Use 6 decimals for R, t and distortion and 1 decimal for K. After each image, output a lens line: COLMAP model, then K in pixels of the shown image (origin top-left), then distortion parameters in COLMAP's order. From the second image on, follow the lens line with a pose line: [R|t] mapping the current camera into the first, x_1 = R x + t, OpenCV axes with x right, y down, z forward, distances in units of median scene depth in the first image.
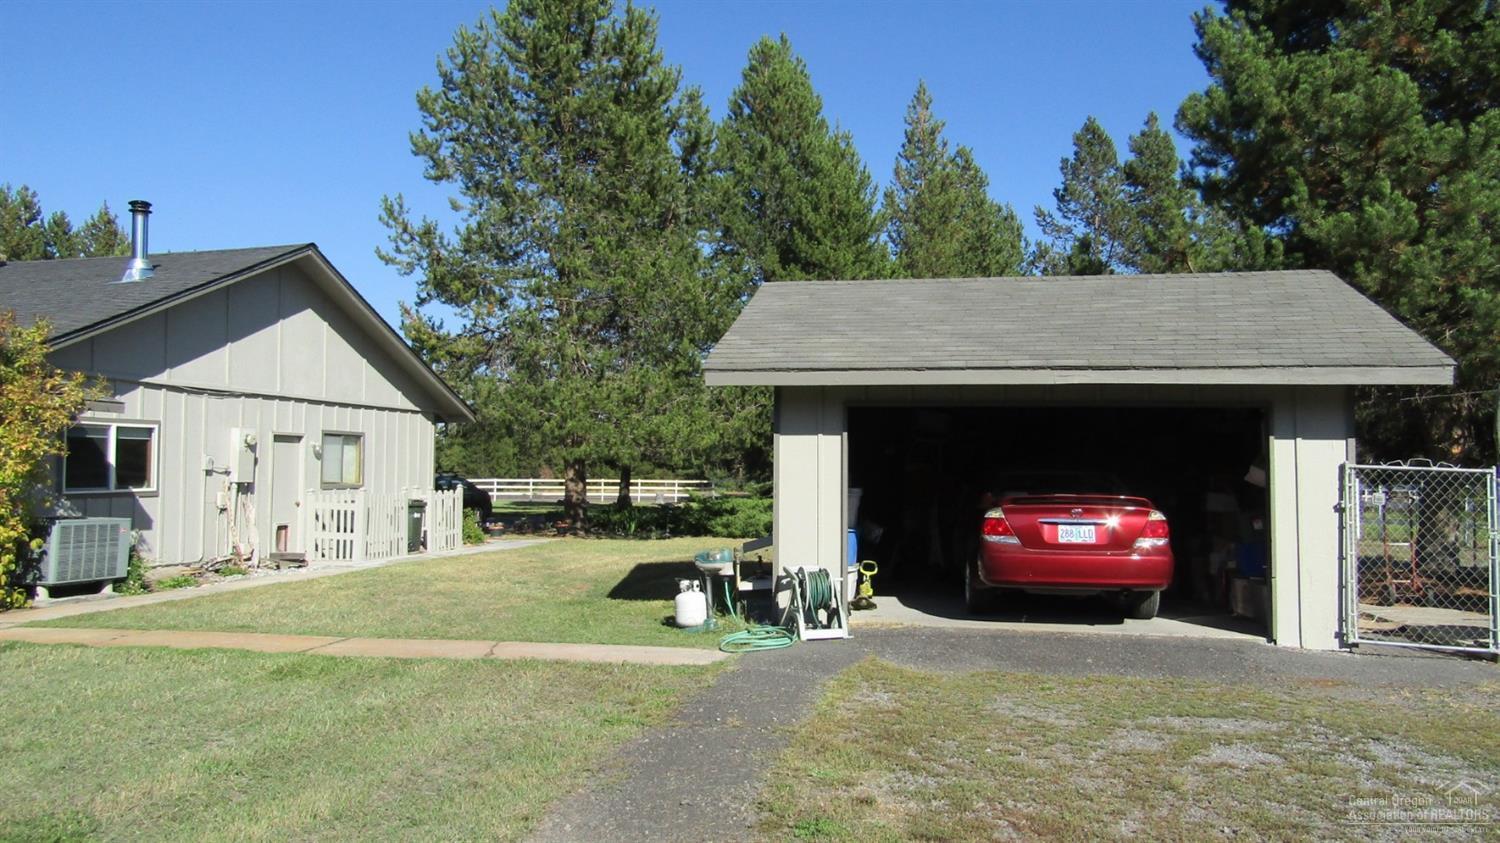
lens RADIAL K [[1059.2, 0, 750.5], [0, 1059.2, 399.5], [0, 0, 1]] dist [-0.005243, -0.004829]
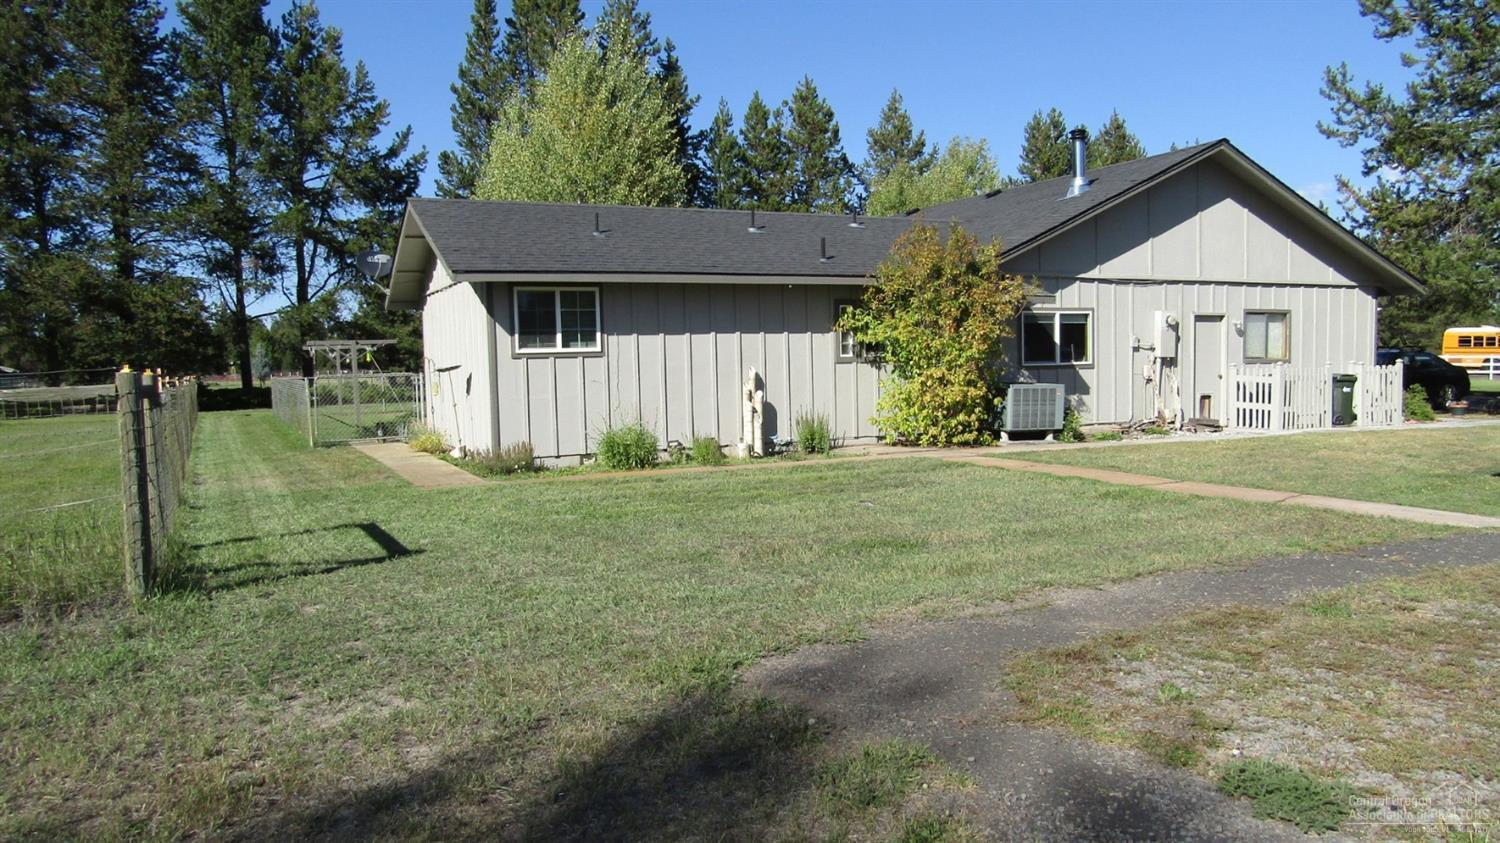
lens RADIAL K [[1059.2, 0, 750.5], [0, 1059.2, 399.5], [0, 0, 1]] dist [-0.005243, -0.004829]
pose [[0.615571, 0.029784, -0.787519, 0.149586], [0.062227, 0.994329, 0.086246, -0.004376], [0.785621, -0.102096, 0.610226, -0.075214]]
